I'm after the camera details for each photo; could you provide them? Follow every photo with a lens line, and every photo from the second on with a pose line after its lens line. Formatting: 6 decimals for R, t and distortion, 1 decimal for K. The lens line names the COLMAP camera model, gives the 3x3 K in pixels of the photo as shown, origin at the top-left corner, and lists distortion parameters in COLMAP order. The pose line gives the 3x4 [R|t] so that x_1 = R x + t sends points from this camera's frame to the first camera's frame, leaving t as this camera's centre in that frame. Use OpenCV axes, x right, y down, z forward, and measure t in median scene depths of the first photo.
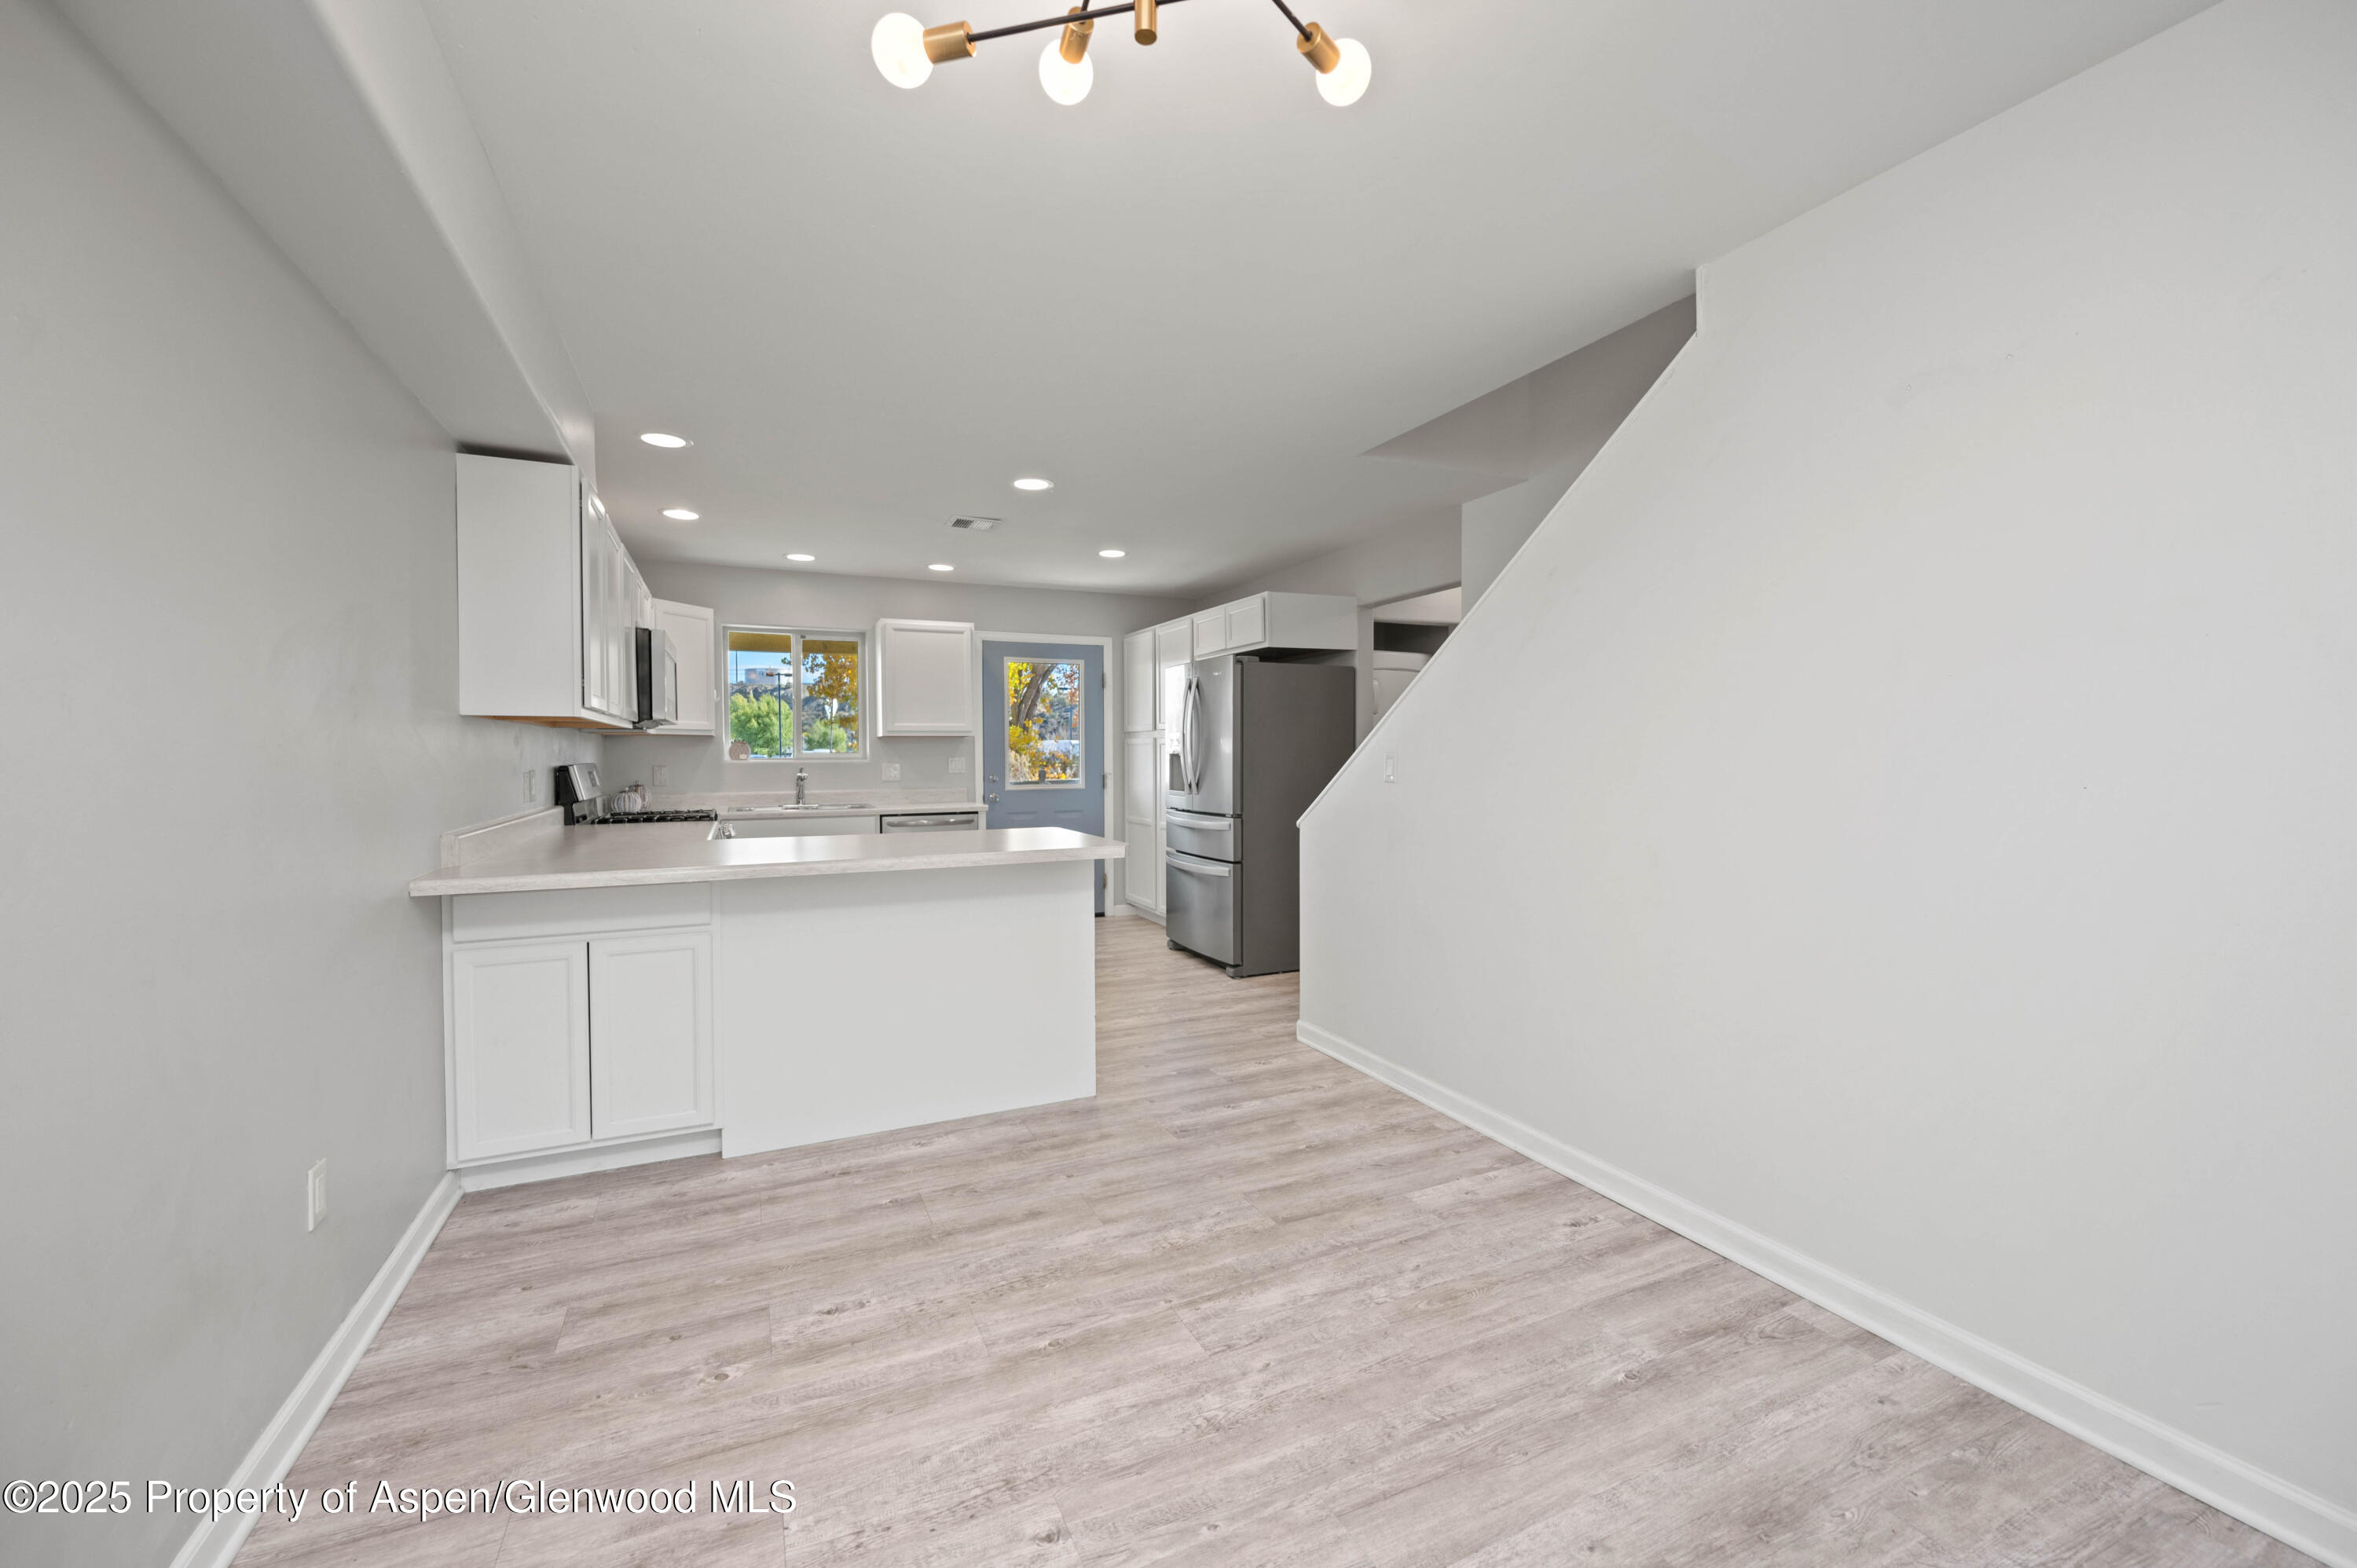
lens RADIAL K [[949.2, 0, 1176.9], [0, 949.2, 759.0], [0, 0, 1]] dist [0.001160, -0.000038]
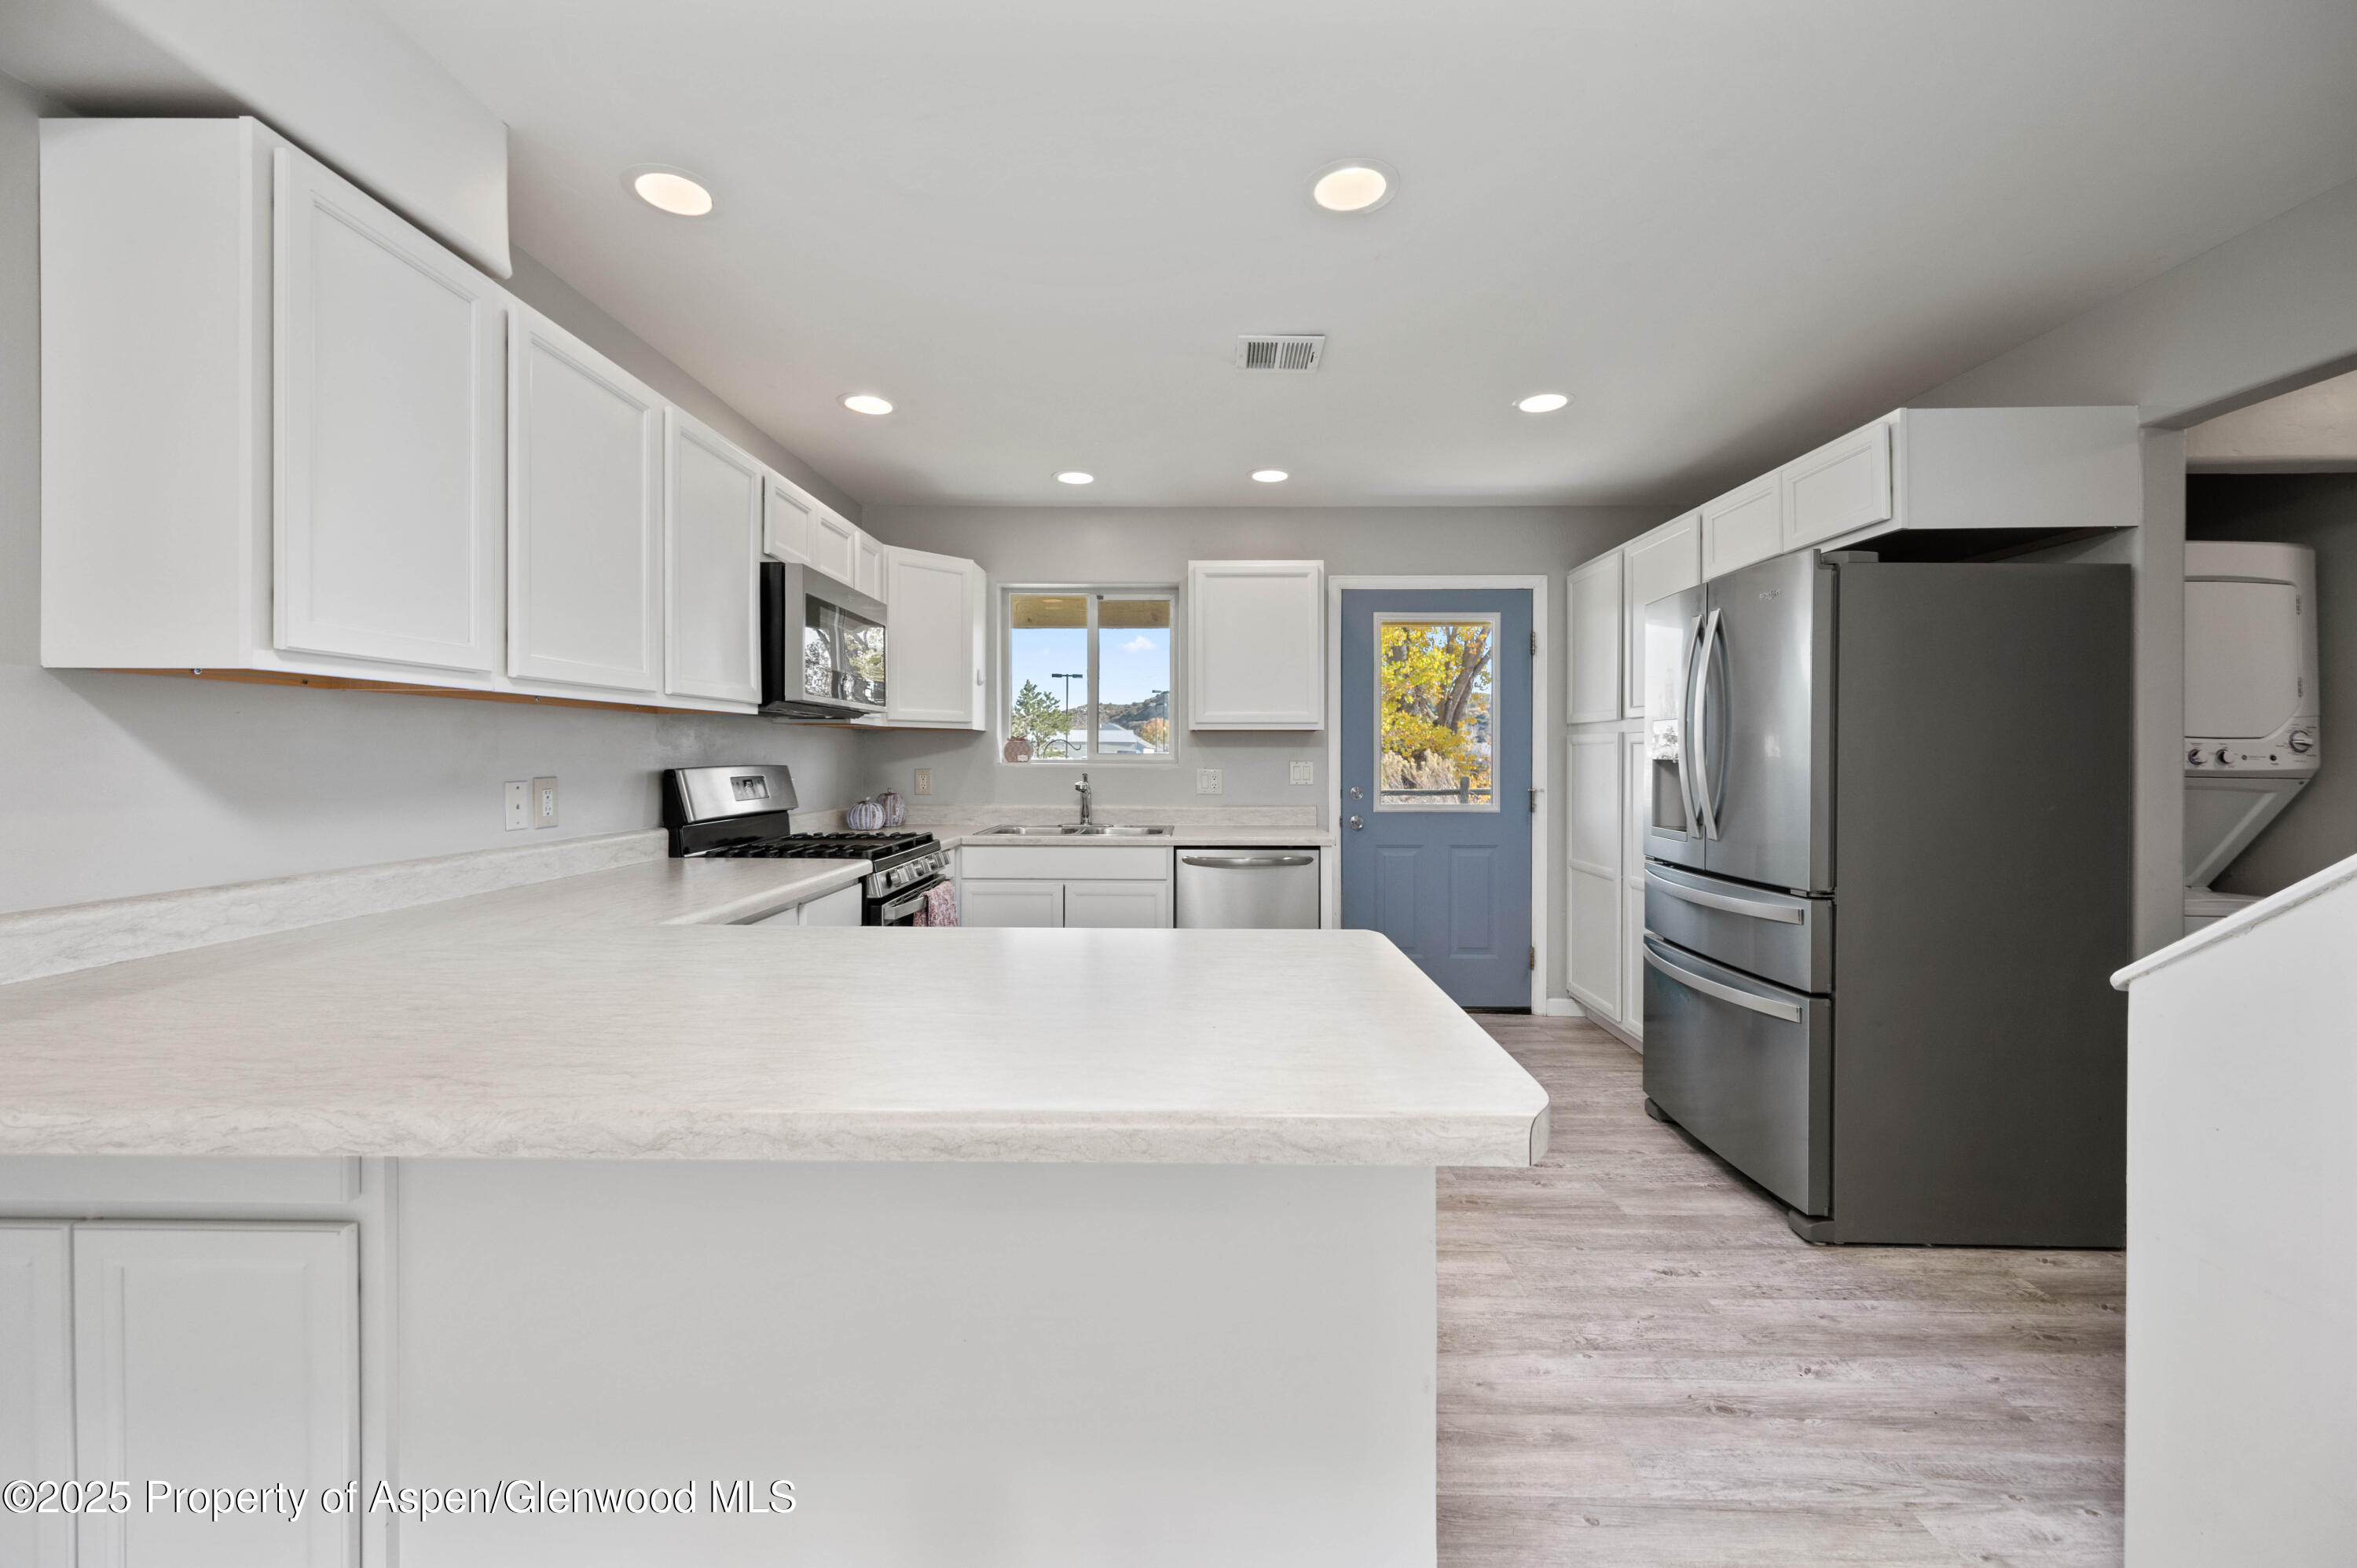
lens RADIAL K [[949.2, 0, 1176.9], [0, 949.2, 759.0], [0, 0, 1]] dist [0.001160, -0.000038]
pose [[0.899856, 0.009750, -0.436079, -0.017261], [-0.010877, 0.999941, -0.000088, -0.003166], [0.436052, 0.004823, 0.899908, 0.413652]]
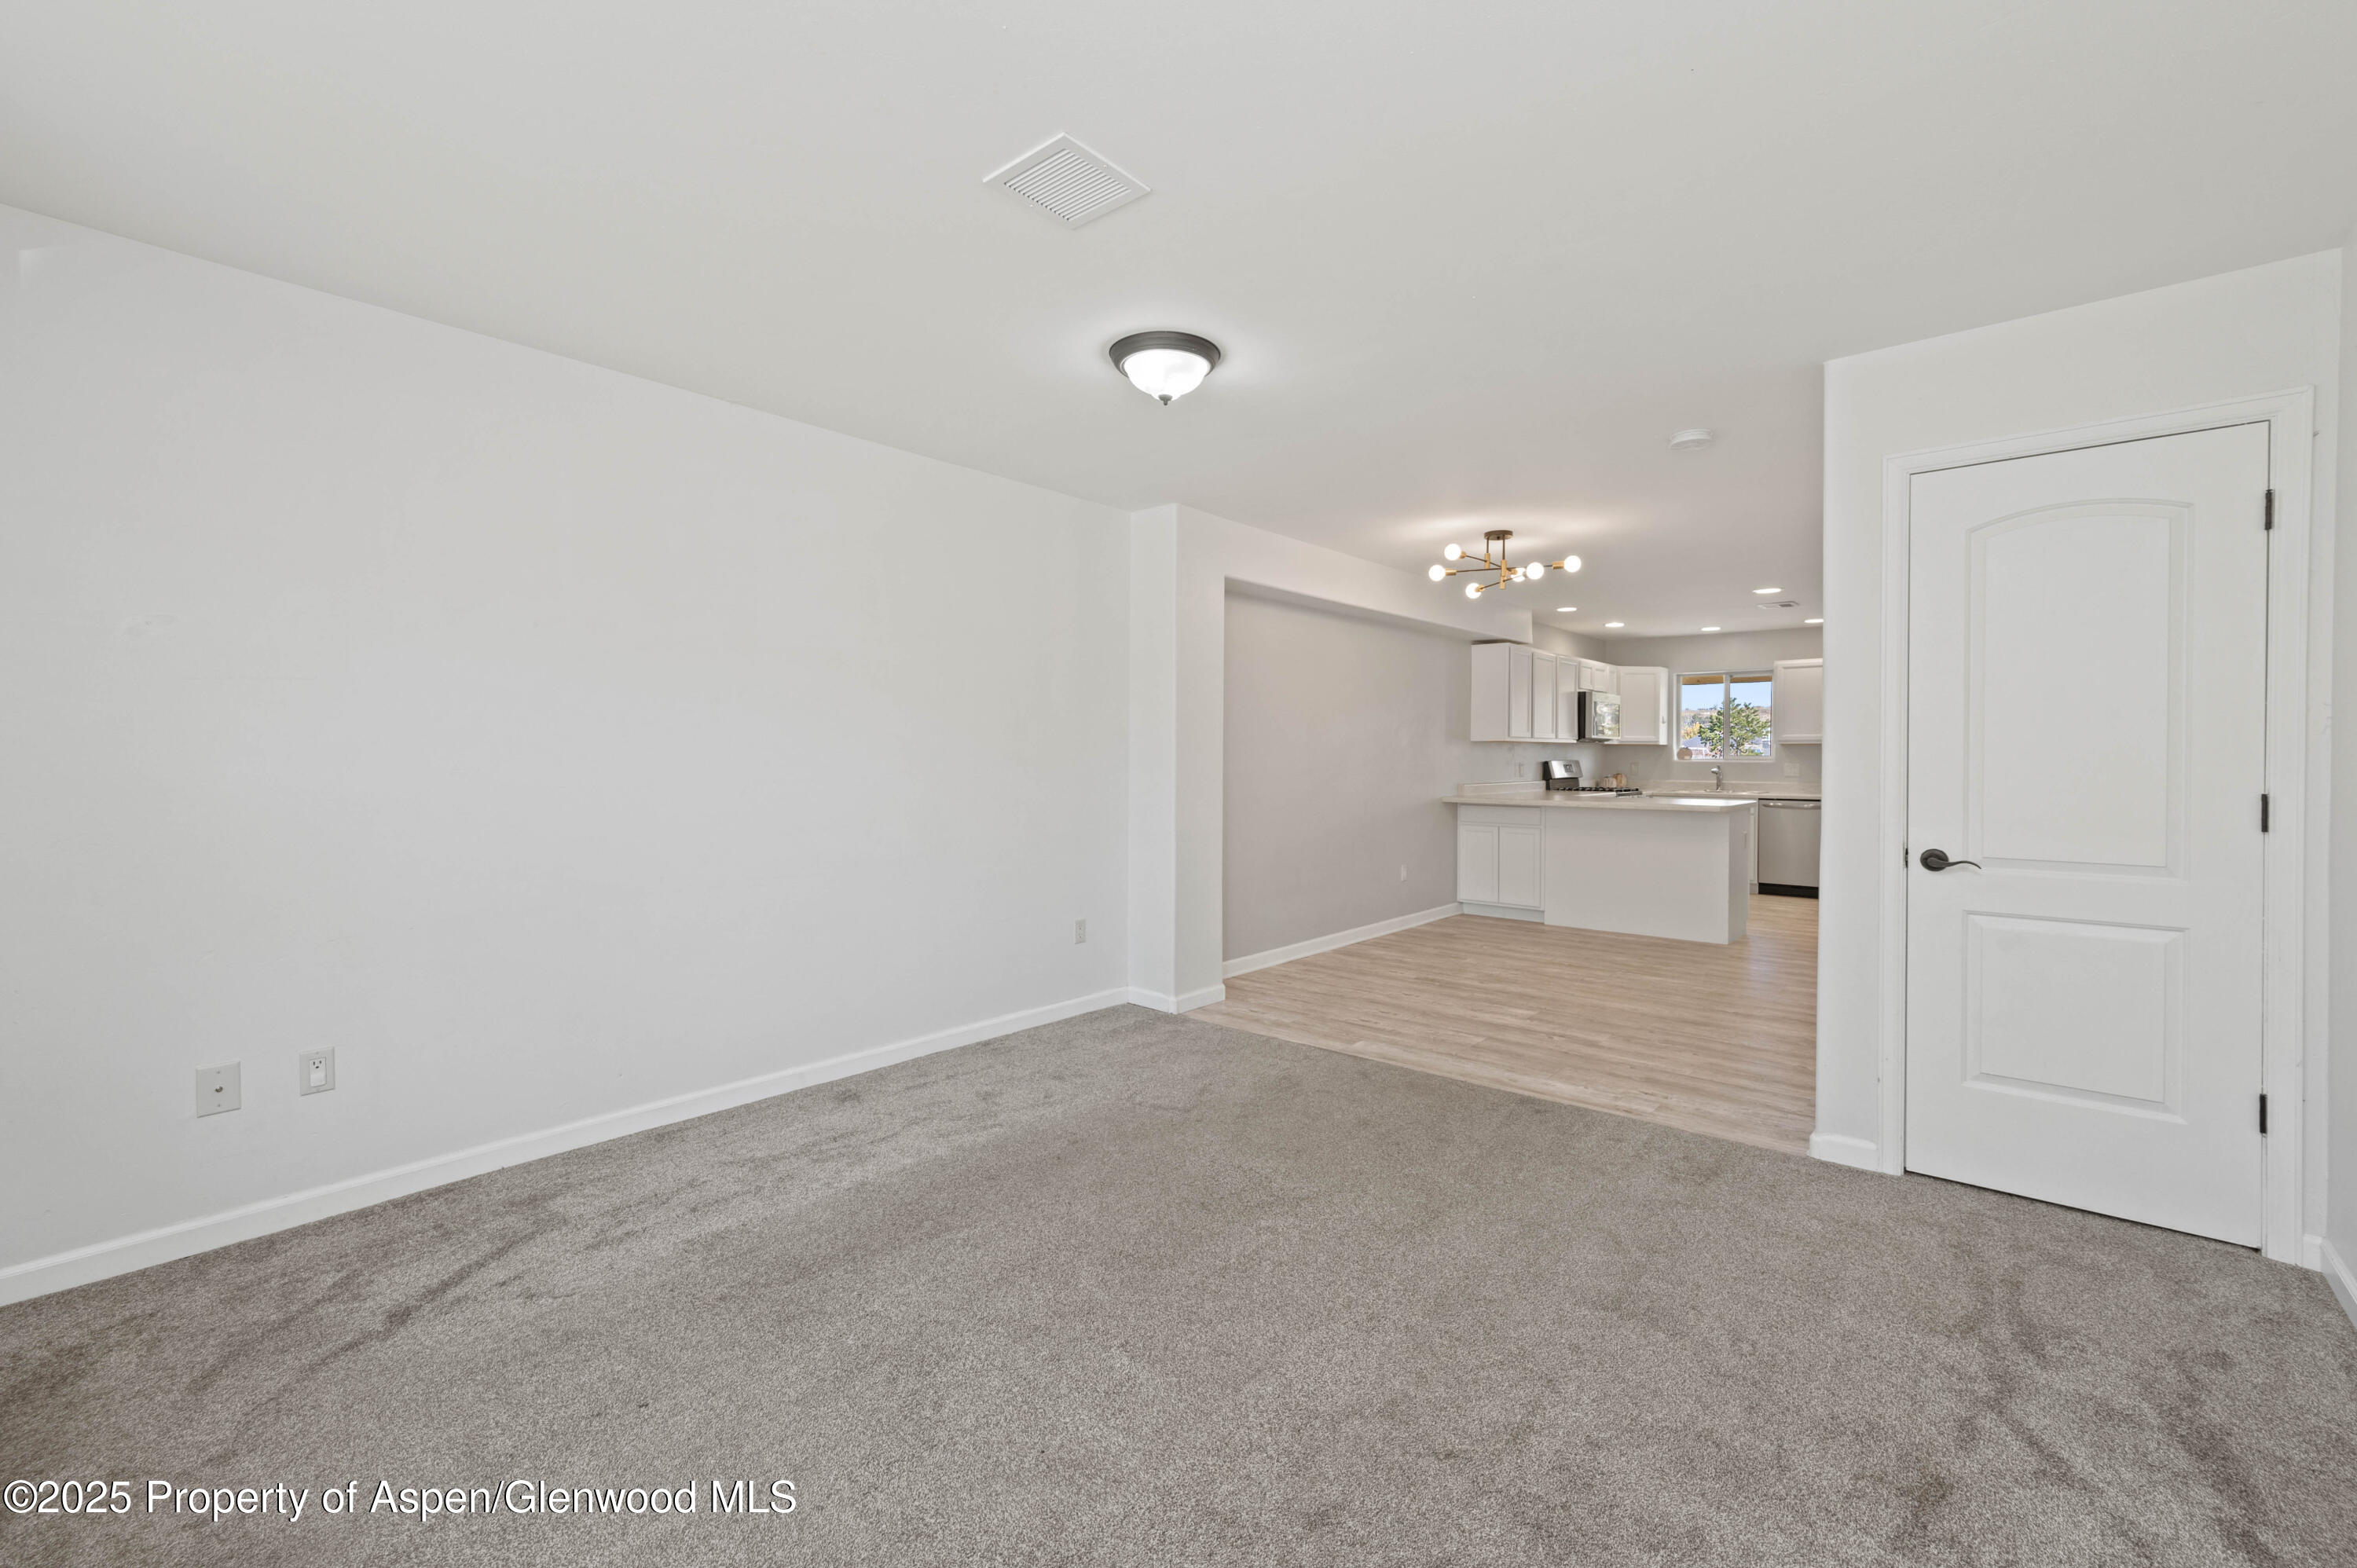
lens RADIAL K [[986.7, 0, 1184.8], [0, 986.7, 756.6], [0, 0, 1]] dist [0.000249, -0.000002]
pose [[0.421377, 0.009472, -0.906836, 0.728320], [-0.010936, 0.999926, 0.005363, -0.004223], [0.906820, 0.007658, 0.421449, -0.461228]]
